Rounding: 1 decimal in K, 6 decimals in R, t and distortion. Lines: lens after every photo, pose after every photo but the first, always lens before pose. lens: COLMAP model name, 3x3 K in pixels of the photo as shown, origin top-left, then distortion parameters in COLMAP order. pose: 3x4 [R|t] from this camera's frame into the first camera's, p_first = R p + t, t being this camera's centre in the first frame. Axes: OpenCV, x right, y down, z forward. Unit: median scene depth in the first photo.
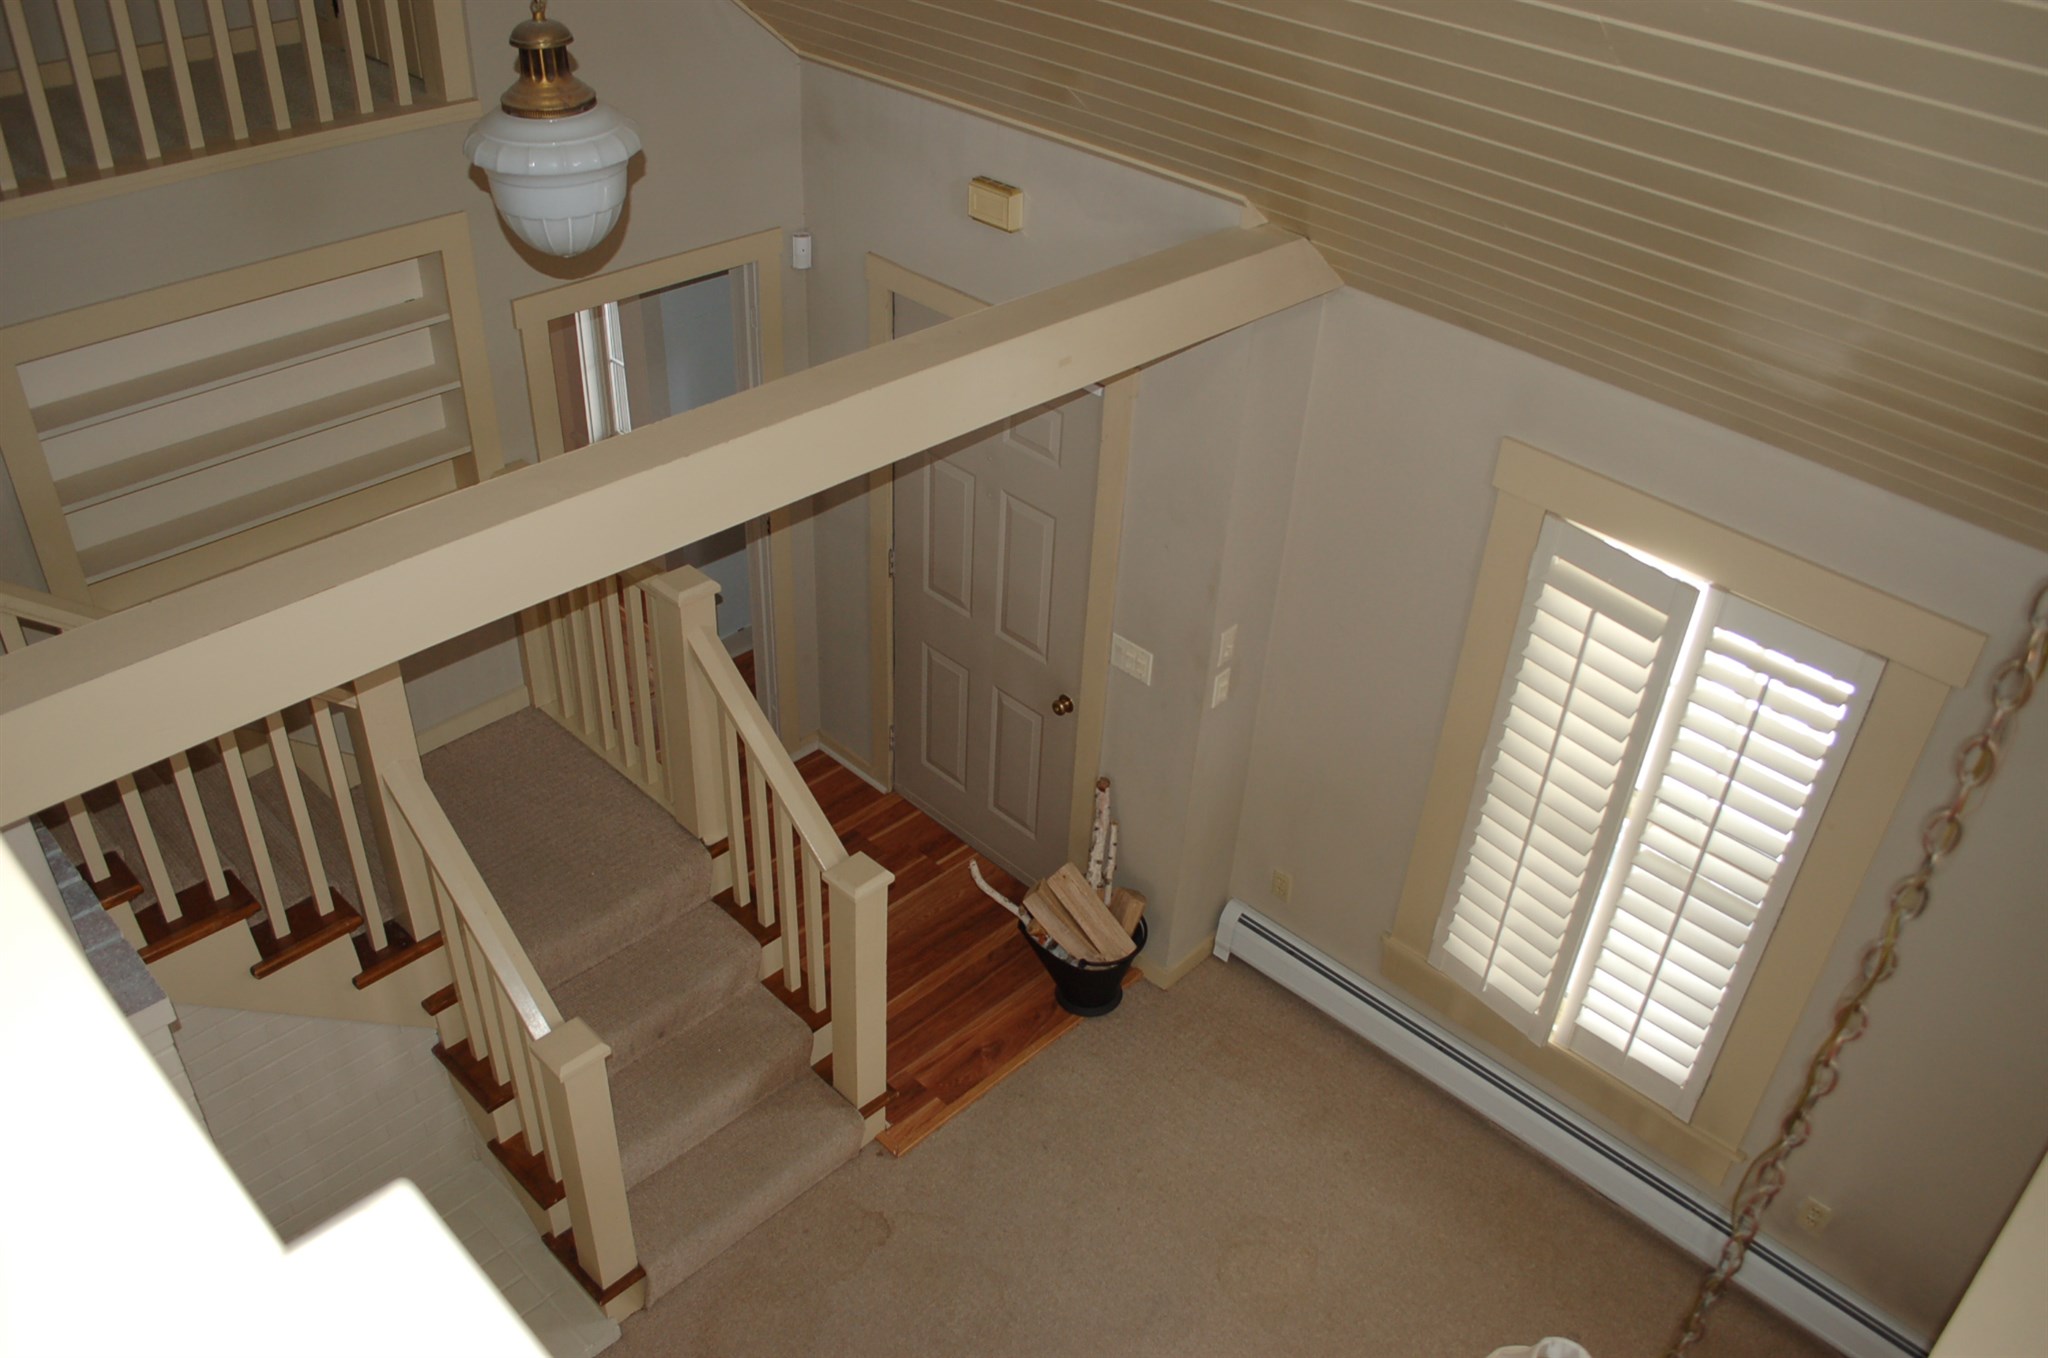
lens RADIAL K [[1592.3, 0, 1024.0], [0, 1592.3, 679.0], [0, 0, 1]] dist [-0.077672, -0.006121]
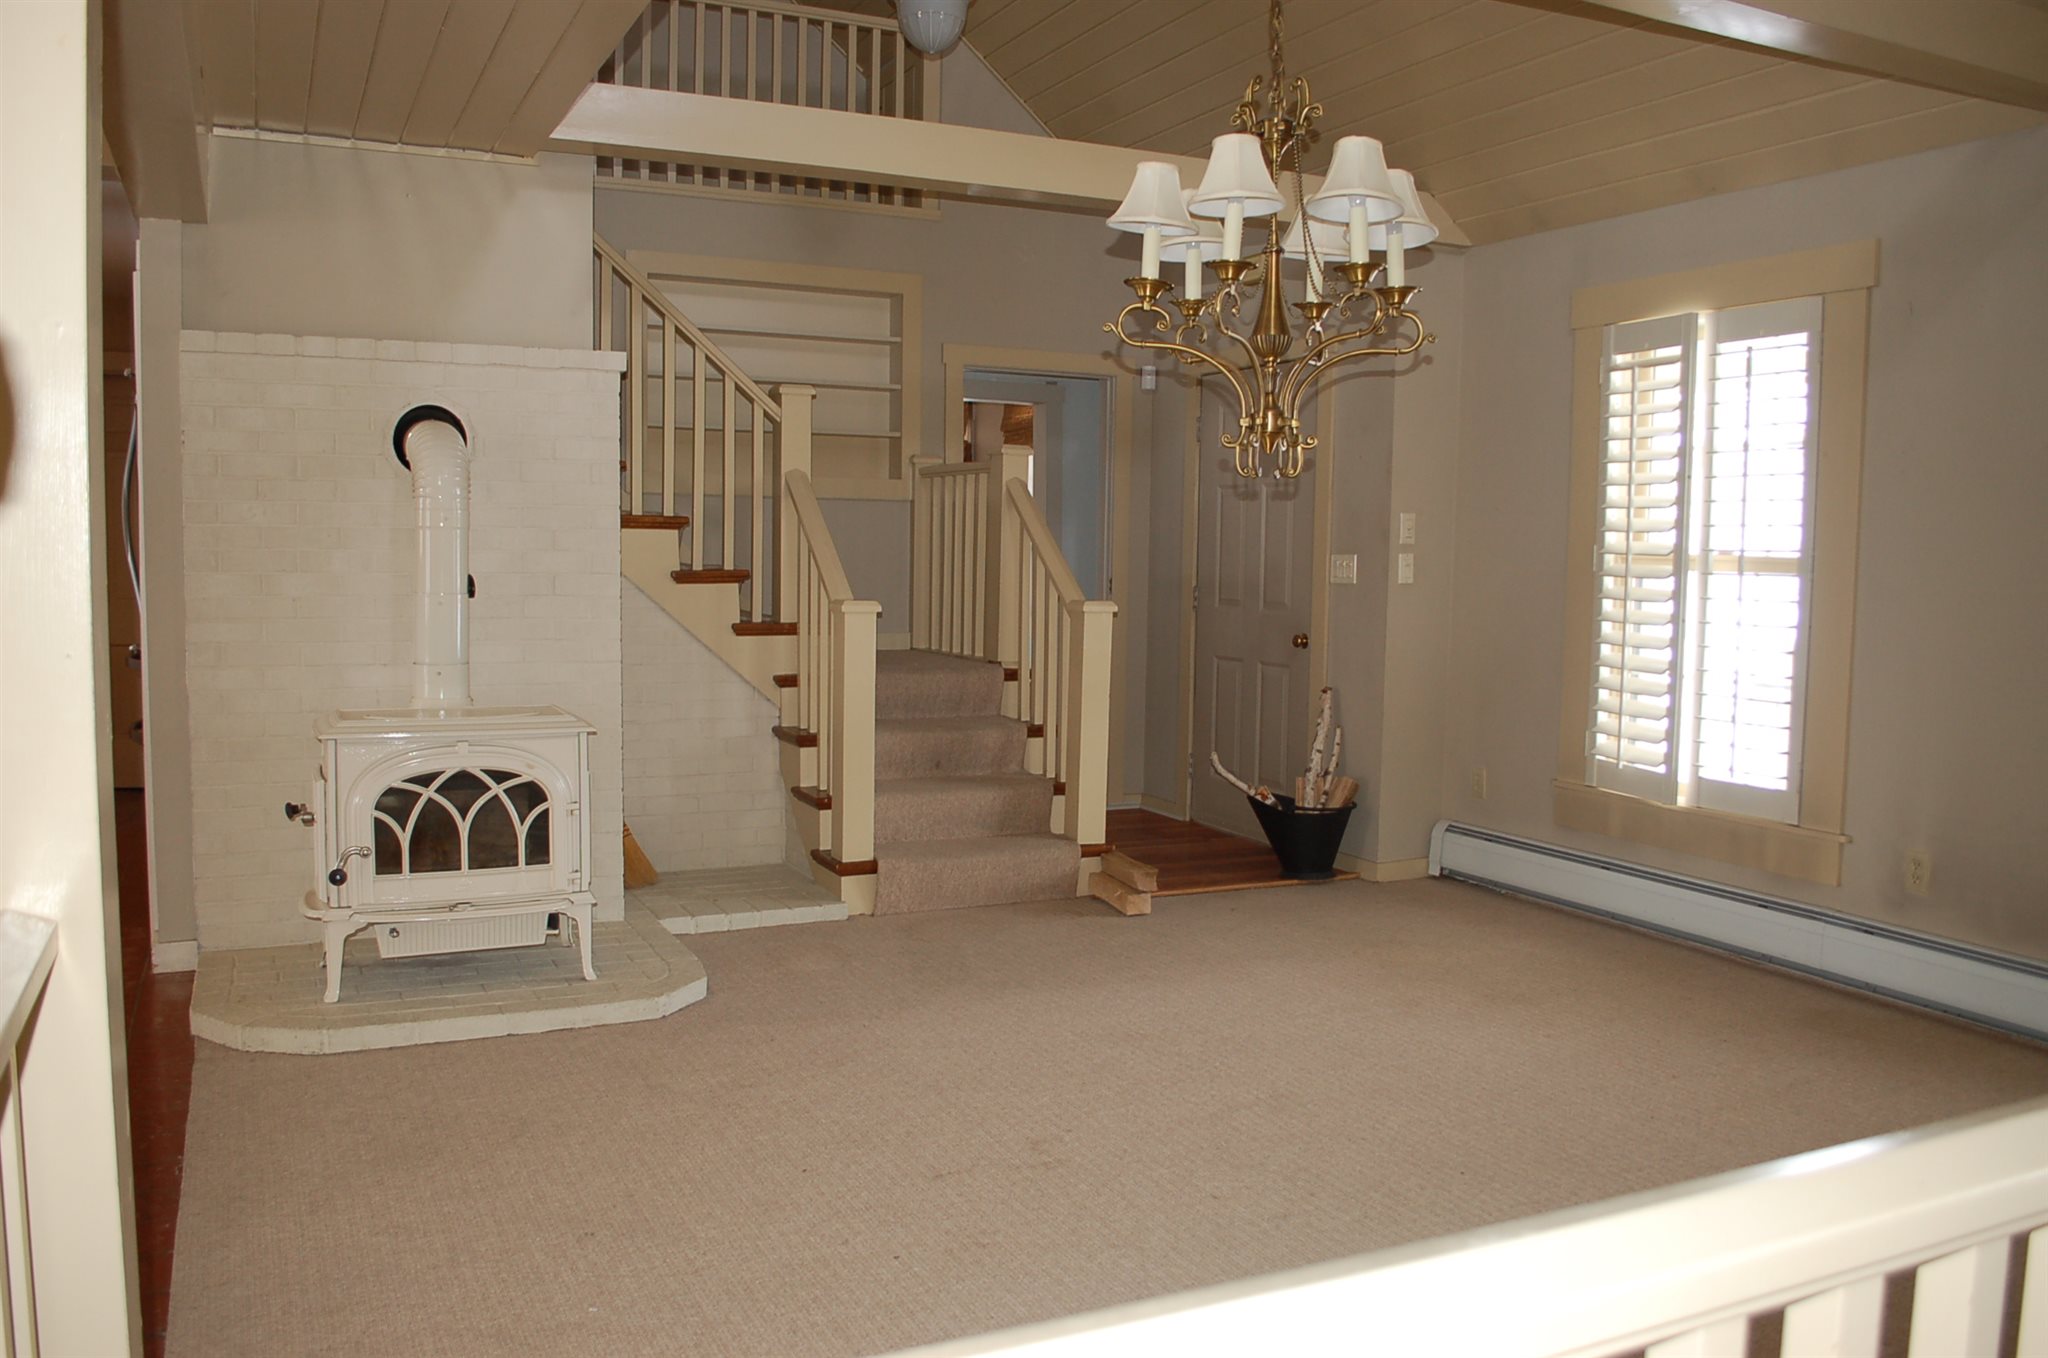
lens RADIAL K [[1614.8, 0, 1013.2], [0, 1614.8, 685.3], [0, 0, 1]] dist [-0.072606, -0.009160]
pose [[0.936473, 0.001691, -0.350736, 0.293252], [-0.179562, 0.861316, -0.475281, 0.785564], [0.301291, 0.508067, 0.806903, -0.084158]]
